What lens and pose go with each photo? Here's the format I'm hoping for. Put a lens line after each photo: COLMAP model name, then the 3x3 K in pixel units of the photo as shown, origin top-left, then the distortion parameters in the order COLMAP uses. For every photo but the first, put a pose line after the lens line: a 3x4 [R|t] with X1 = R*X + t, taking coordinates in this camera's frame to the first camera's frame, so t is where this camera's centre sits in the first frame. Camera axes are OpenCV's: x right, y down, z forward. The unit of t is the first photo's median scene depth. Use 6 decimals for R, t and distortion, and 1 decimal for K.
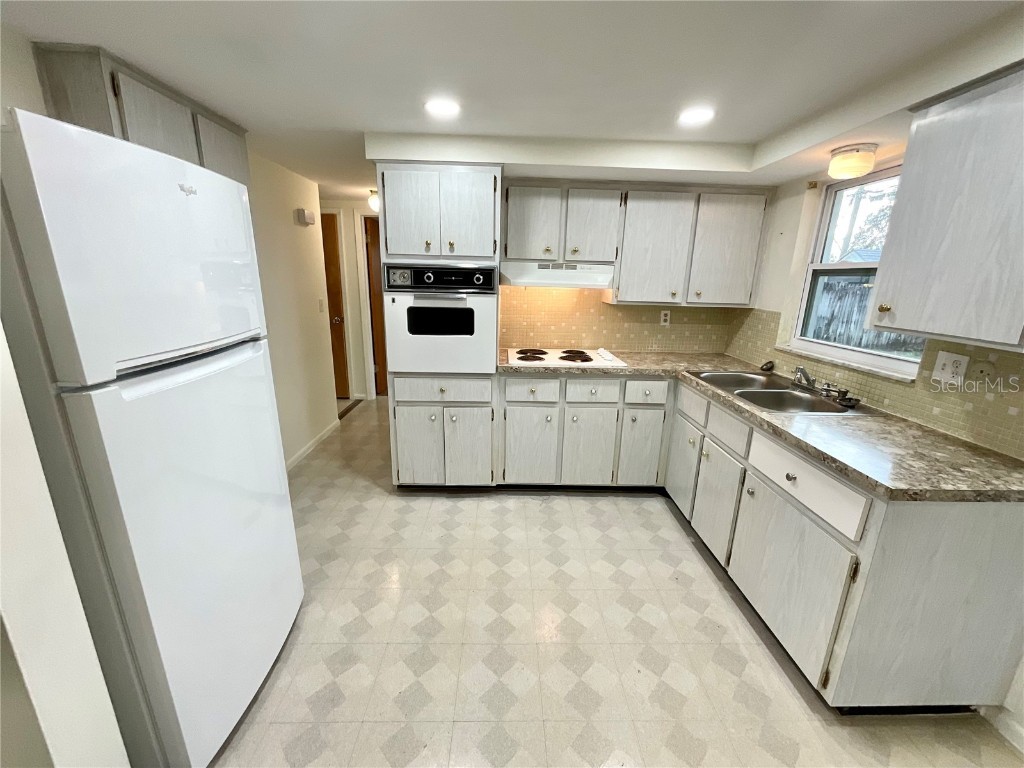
lens RADIAL K [[417.5, 0, 491.6], [0, 417.5, 387.5], [0, 0, 1]] dist [0.005136, -0.002270]
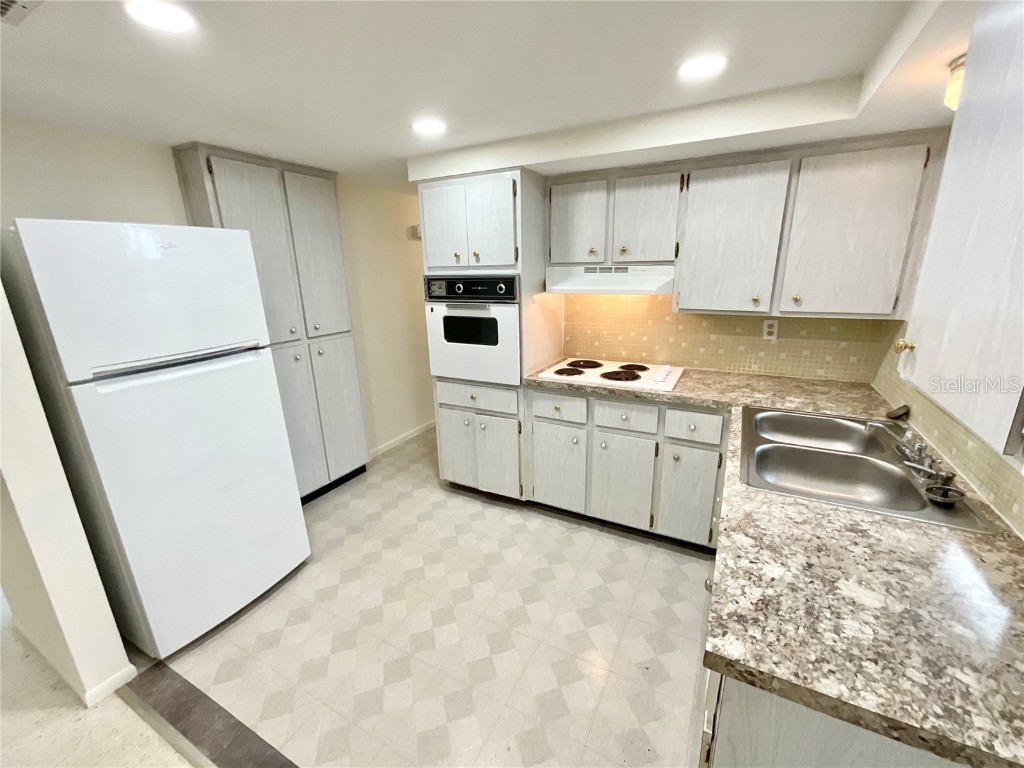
lens RADIAL K [[417.5, 0, 512.3], [0, 417.5, 386.8], [0, 0, 1]] dist [0.005136, -0.002270]
pose [[0.874046, 0.091505, -0.477149, 0.446975], [-0.082075, 0.995798, 0.040624, -0.068147], [0.478861, 0.003655, 0.877883, 0.147441]]
